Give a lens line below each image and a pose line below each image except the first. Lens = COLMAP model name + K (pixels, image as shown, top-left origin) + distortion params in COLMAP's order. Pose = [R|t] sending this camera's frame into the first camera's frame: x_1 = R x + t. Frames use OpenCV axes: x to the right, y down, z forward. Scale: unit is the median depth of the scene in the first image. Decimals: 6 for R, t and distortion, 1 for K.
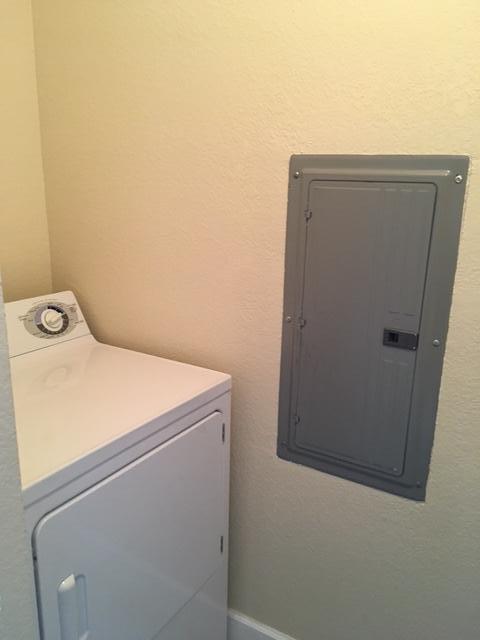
lens RADIAL K [[547.4, 0, 240.0], [0, 547.4, 320.0], [0, 0, 1]] dist [0.037176, -0.016308]
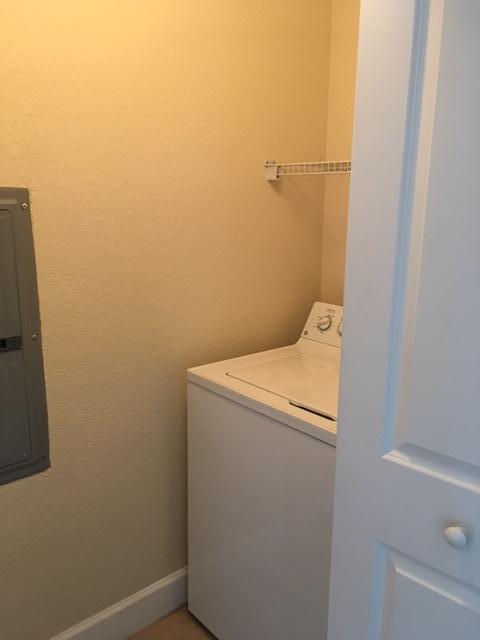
lens RADIAL K [[547.4, 0, 240.0], [0, 547.4, 320.0], [0, 0, 1]] dist [0.037176, -0.016308]
pose [[0.309800, -0.232180, 0.922018, -0.634448], [0.252405, 0.955016, 0.155681, -0.071383], [-0.916688, 0.184492, 0.354467, 0.132213]]
